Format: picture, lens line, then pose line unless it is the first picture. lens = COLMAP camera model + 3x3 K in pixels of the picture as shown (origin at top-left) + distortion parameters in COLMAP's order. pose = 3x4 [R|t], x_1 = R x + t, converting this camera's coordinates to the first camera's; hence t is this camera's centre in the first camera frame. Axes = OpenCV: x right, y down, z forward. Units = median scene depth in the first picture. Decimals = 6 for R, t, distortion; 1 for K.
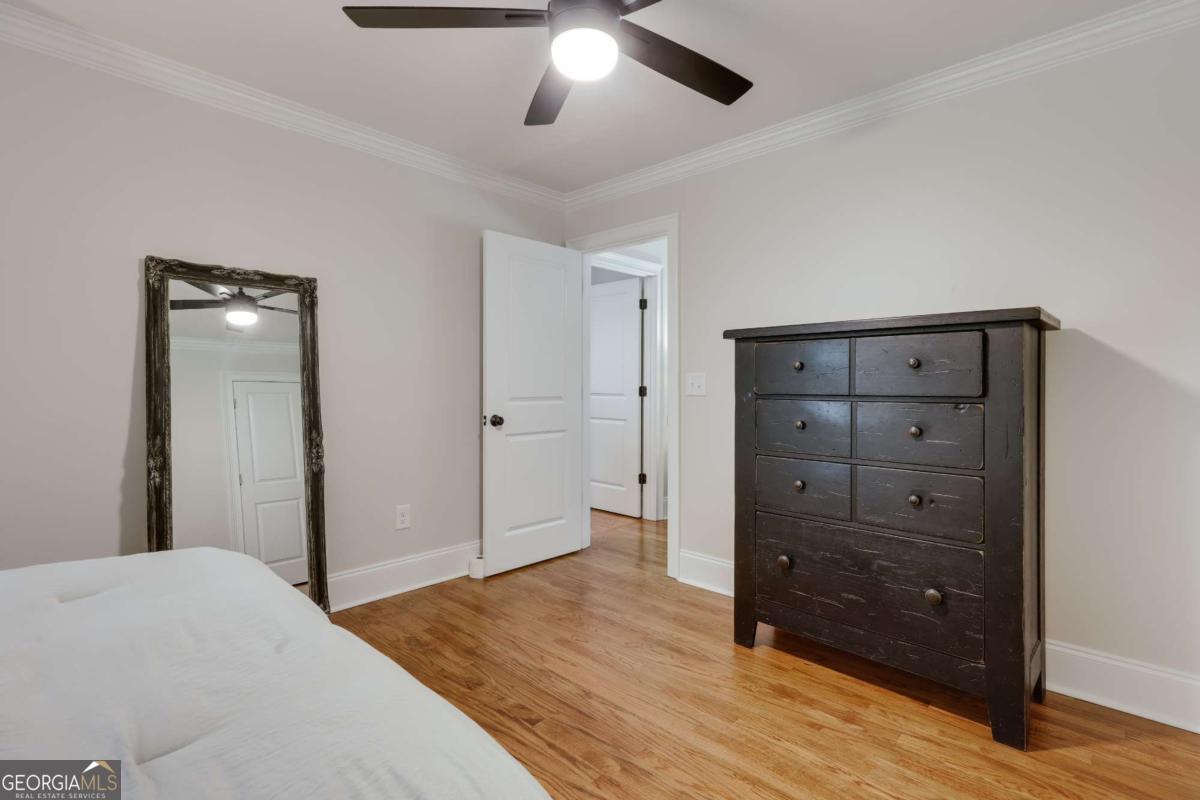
lens RADIAL K [[576.5, 0, 603.0], [0, 576.5, 395.2], [0, 0, 1]] dist [0.001491, 0.000291]
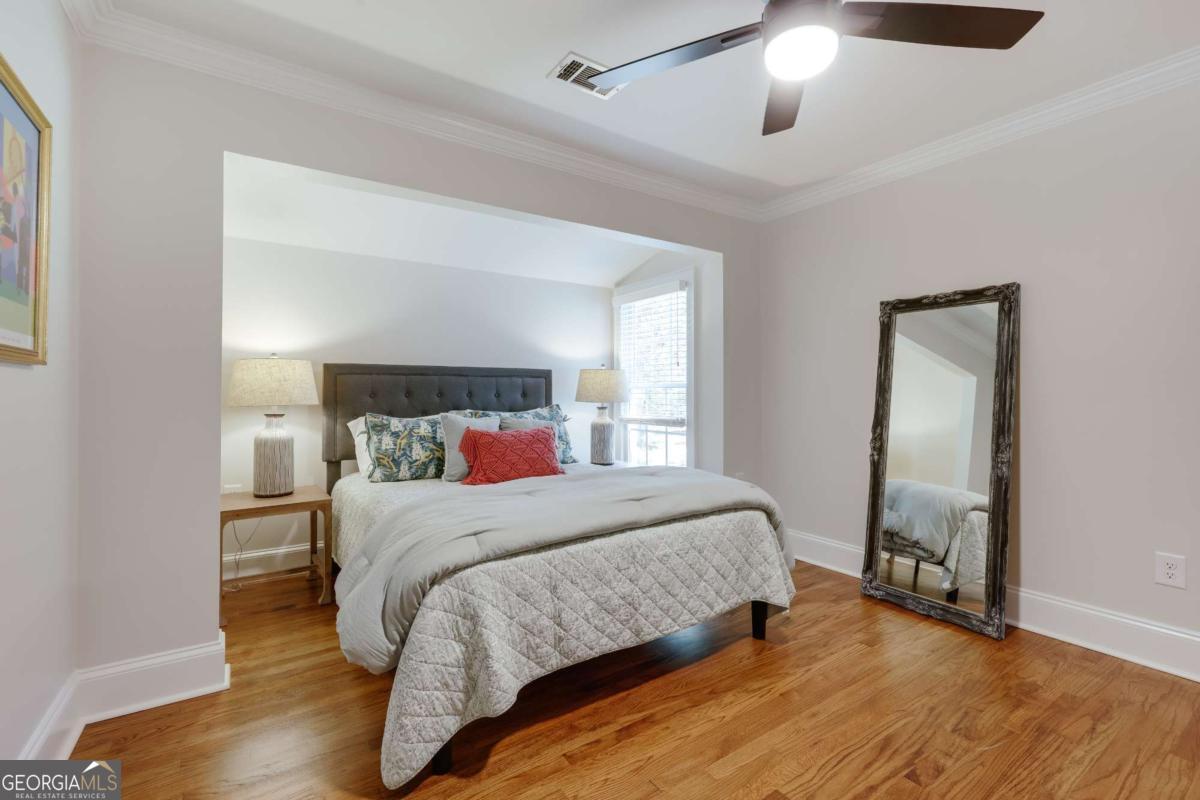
lens RADIAL K [[523.6, 0, 601.3], [0, 523.6, 393.5], [0, 0, 1]] dist [0.004805, 0.000267]
pose [[-0.215113, -0.002832, -0.976585, 0.609243], [-0.015885, 0.999874, 0.000600, -0.001371], [0.976460, 0.015642, -0.215131, 0.573483]]
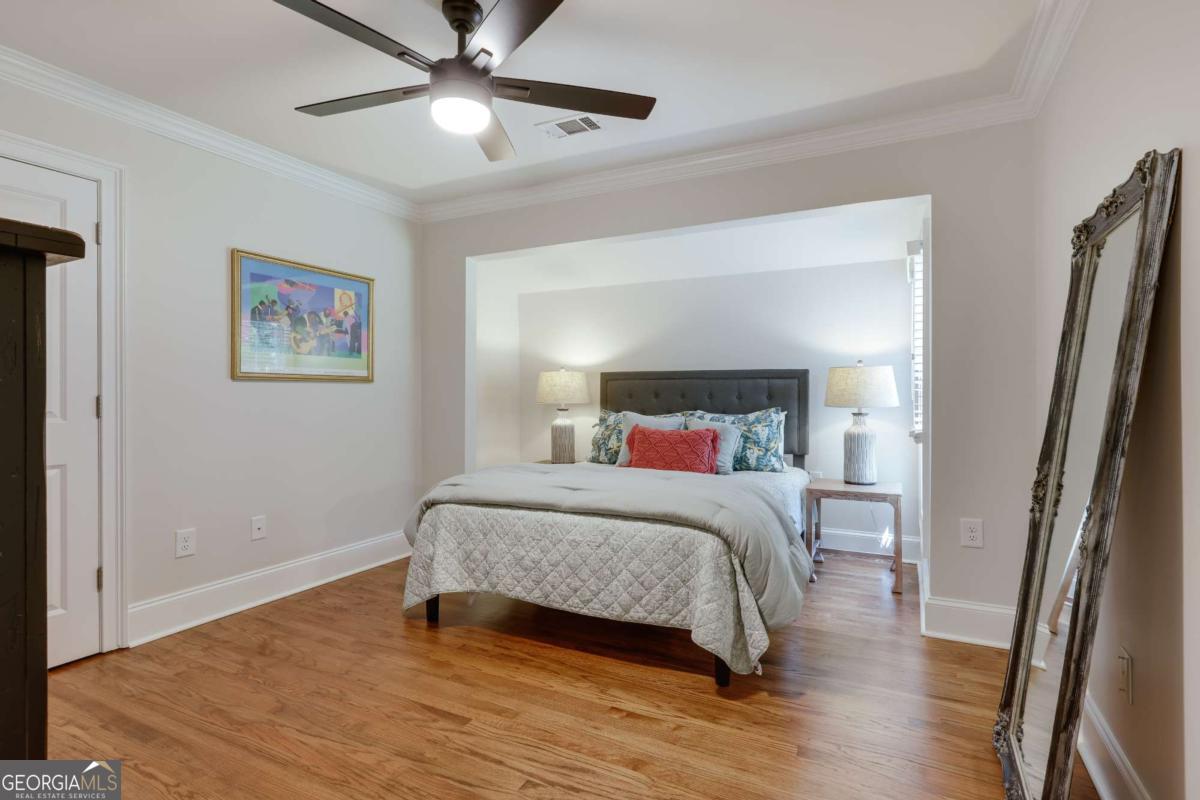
lens RADIAL K [[576.5, 0, 607.2], [0, 576.5, 405.0], [0, 0, 1]] dist [0.001491, 0.000291]
pose [[-0.954848, -0.001328, -0.297093, 0.019320], [-0.012069, 0.999338, 0.034322, -0.022505], [0.296851, 0.036358, -0.954231, 1.488399]]
